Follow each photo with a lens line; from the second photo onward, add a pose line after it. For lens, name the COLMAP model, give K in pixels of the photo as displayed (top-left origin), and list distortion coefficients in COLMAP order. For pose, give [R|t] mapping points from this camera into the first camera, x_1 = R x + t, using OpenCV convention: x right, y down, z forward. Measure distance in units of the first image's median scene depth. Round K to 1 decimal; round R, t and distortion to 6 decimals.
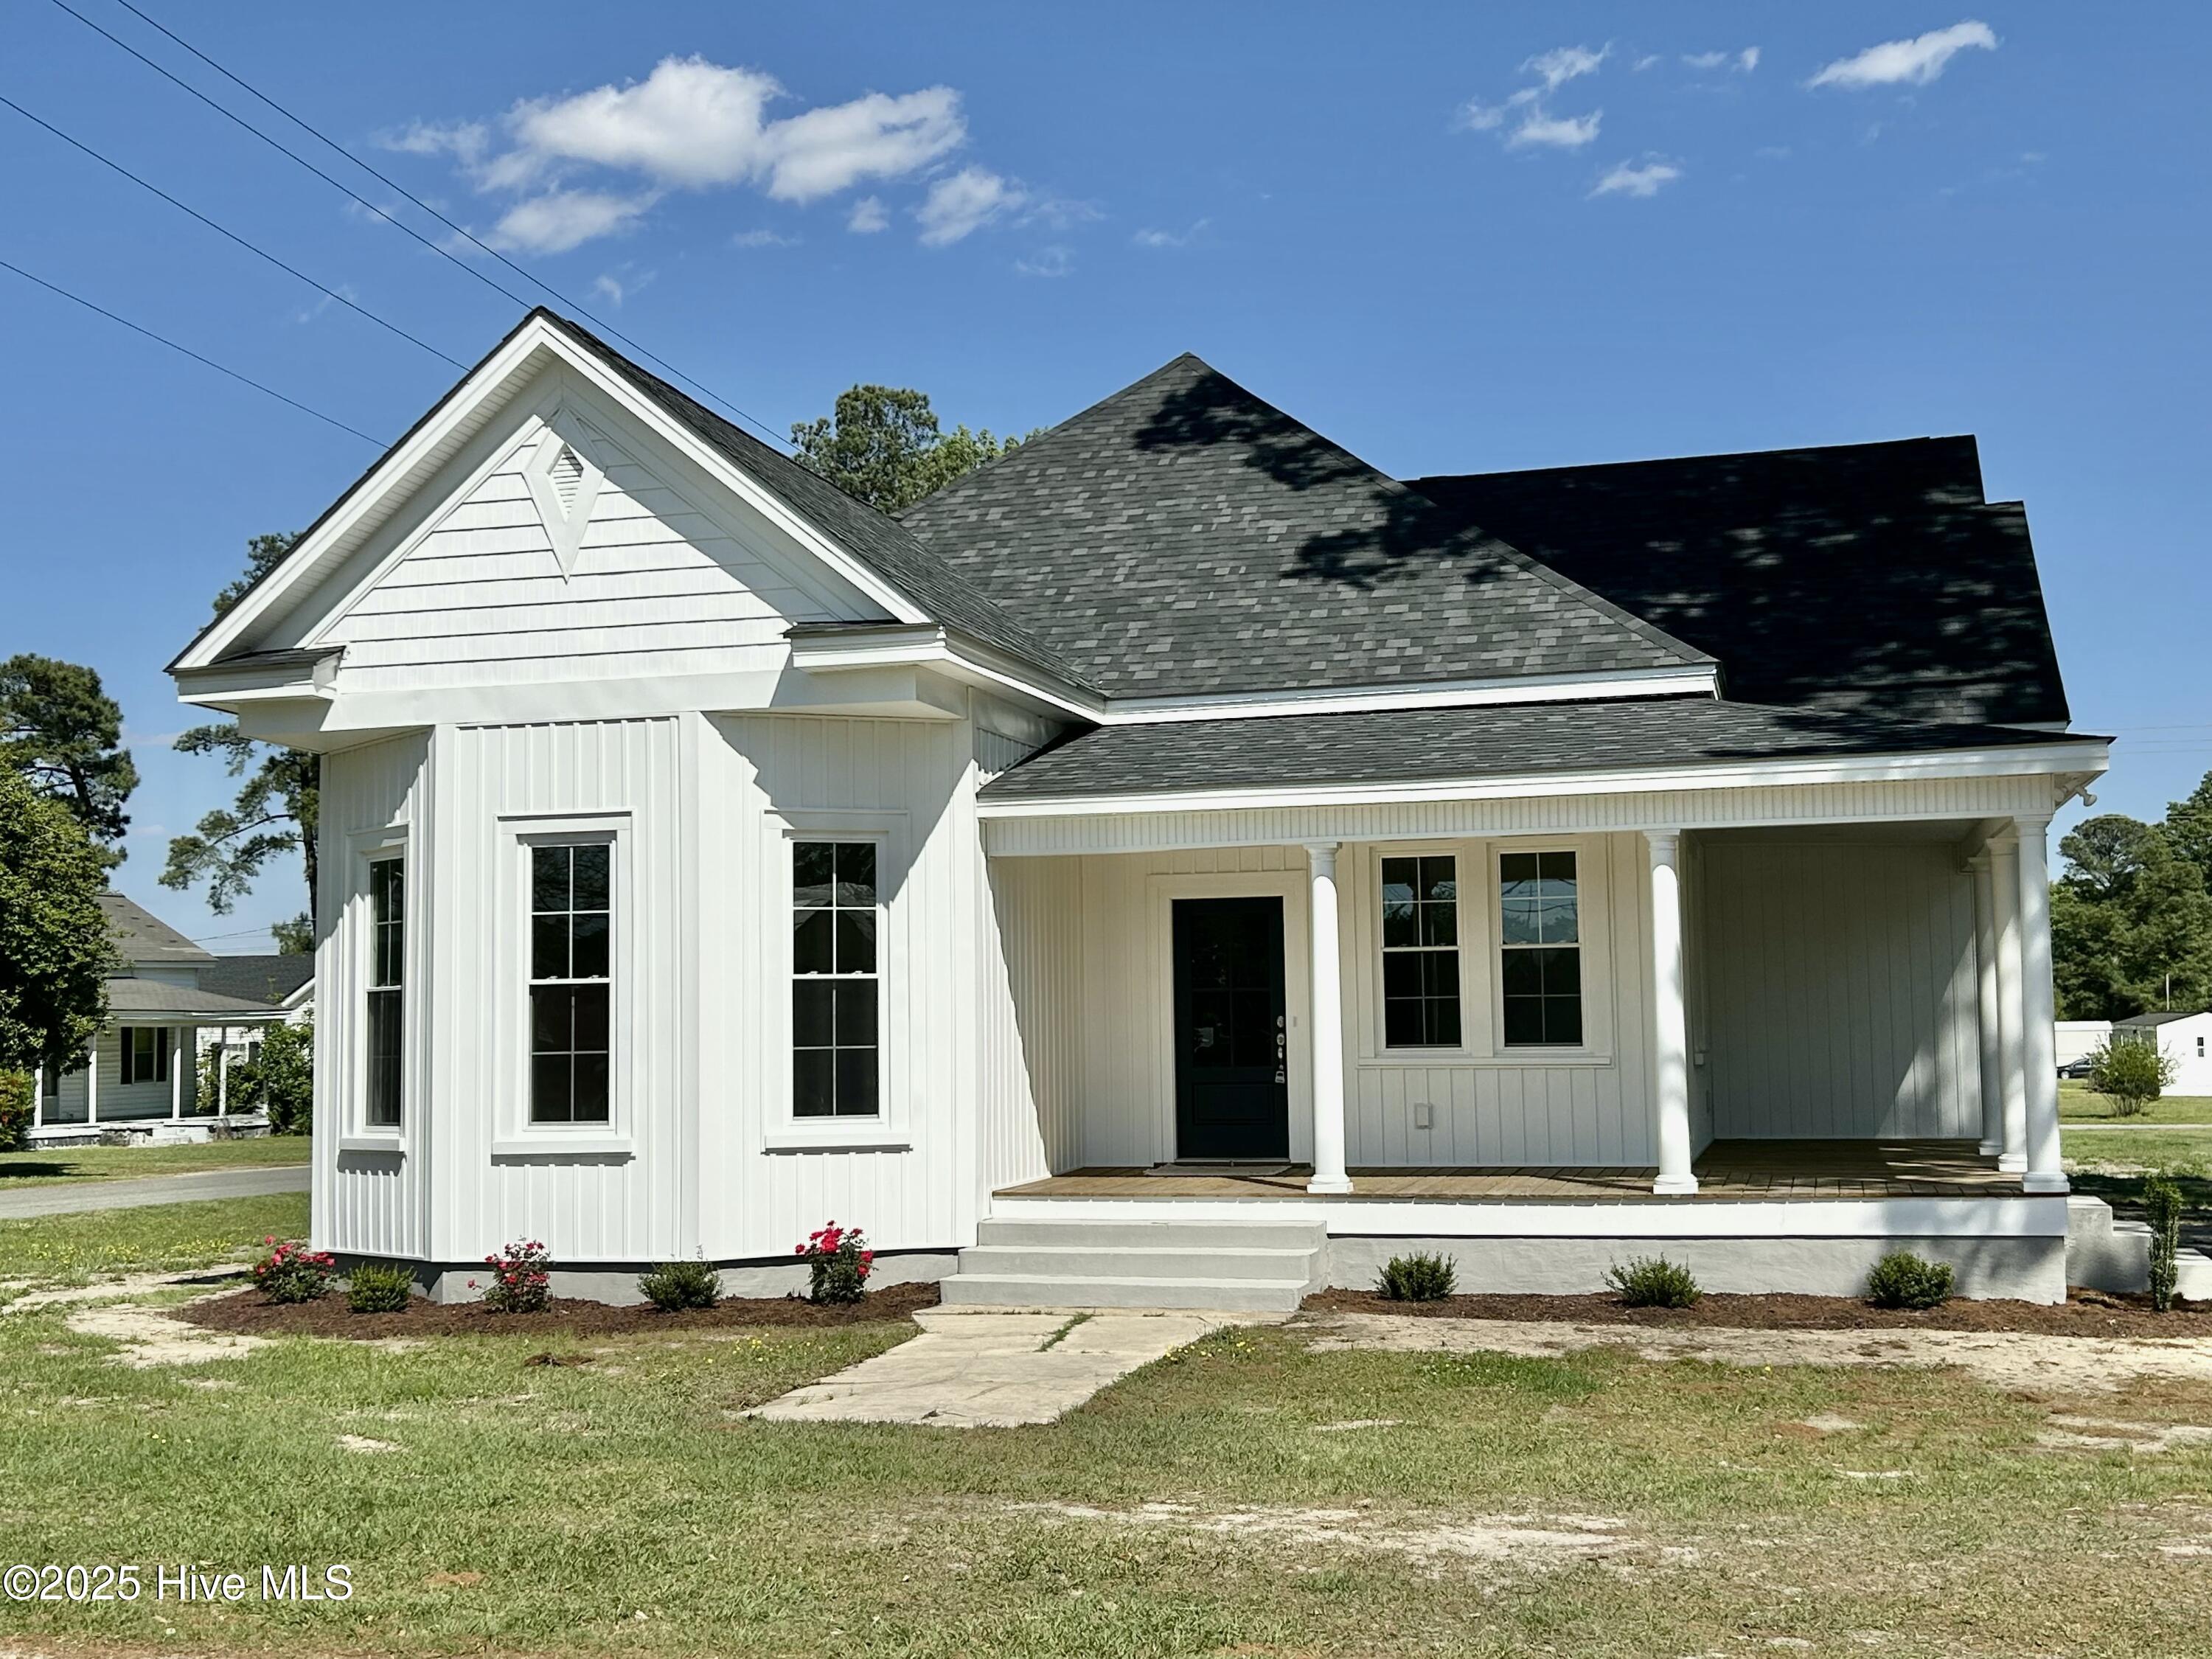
lens RADIAL K [[2621.0, 0, 1106.0], [0, 2621.0, 829.5], [0, 0, 1]] dist [0.069347, -0.002512]
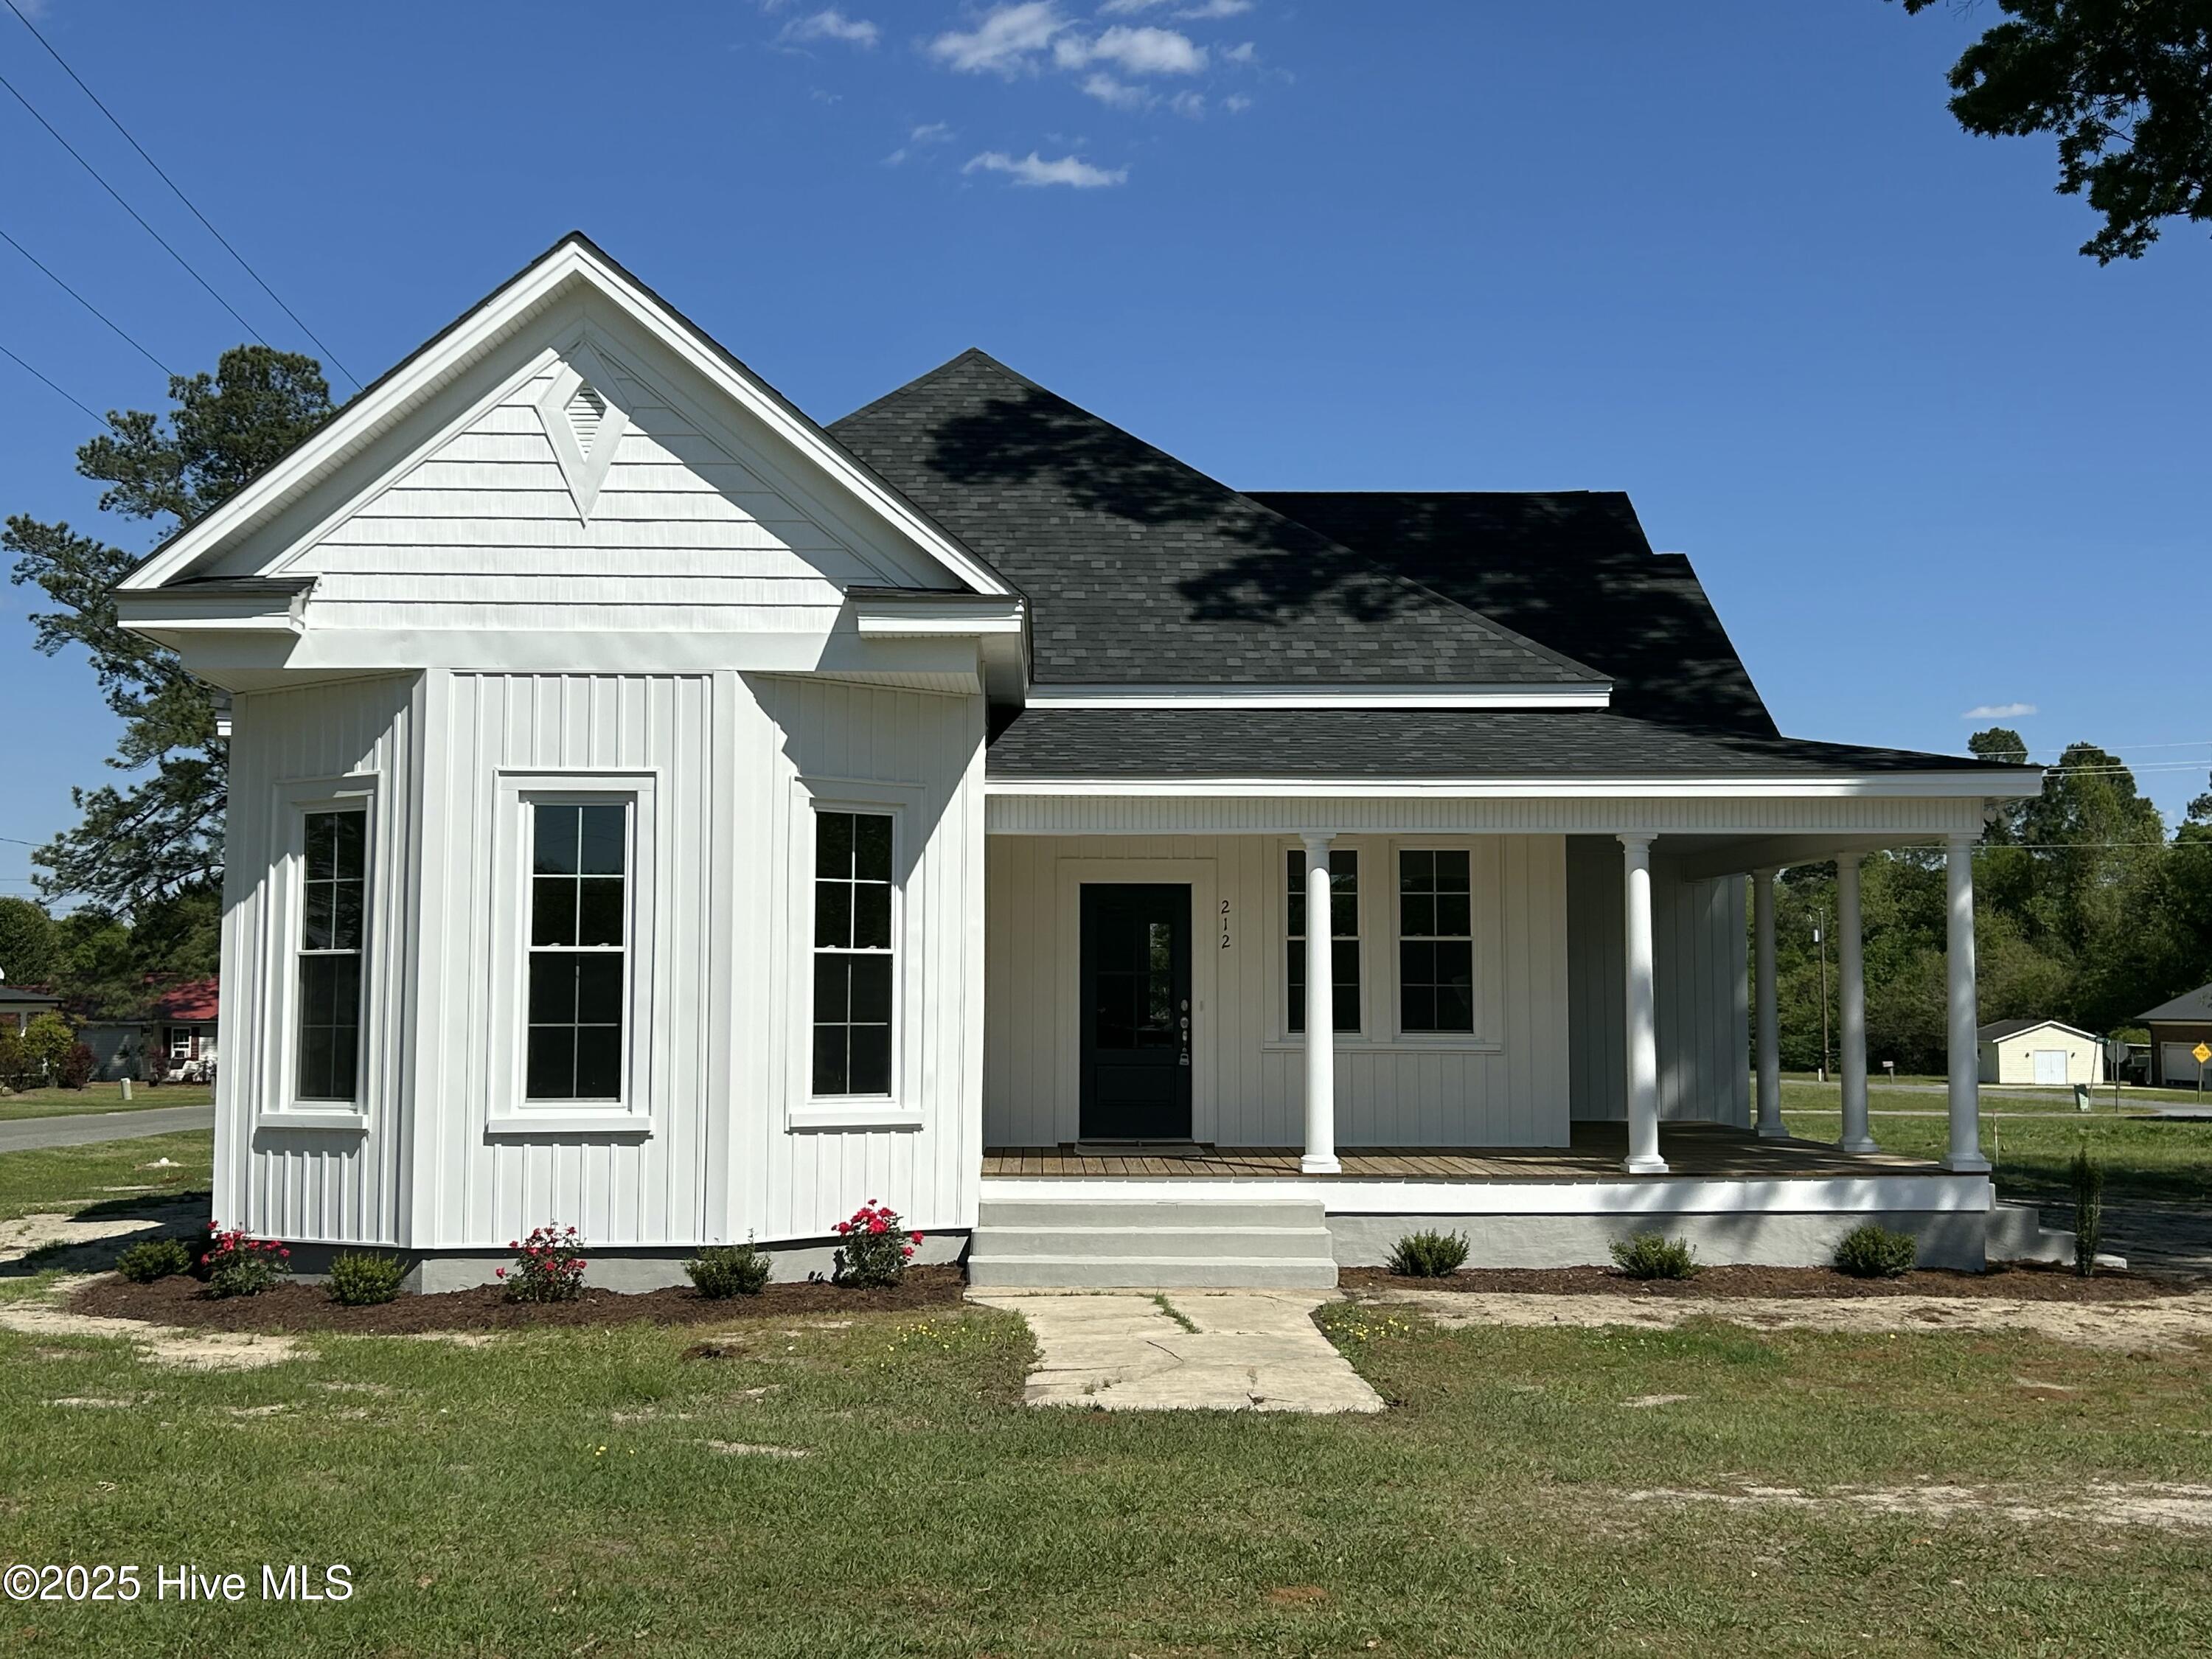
lens RADIAL K [[2471.1, 0, 1106.0], [0, 2471.1, 829.5], [0, 0, 1]] dist [0.072933, -0.005371]
pose [[0.954095, 0.039517, 0.296887, -0.287025], [-0.039822, 0.999194, -0.005023, 0.011683], [-0.296847, -0.007030, 0.954899, 0.094716]]
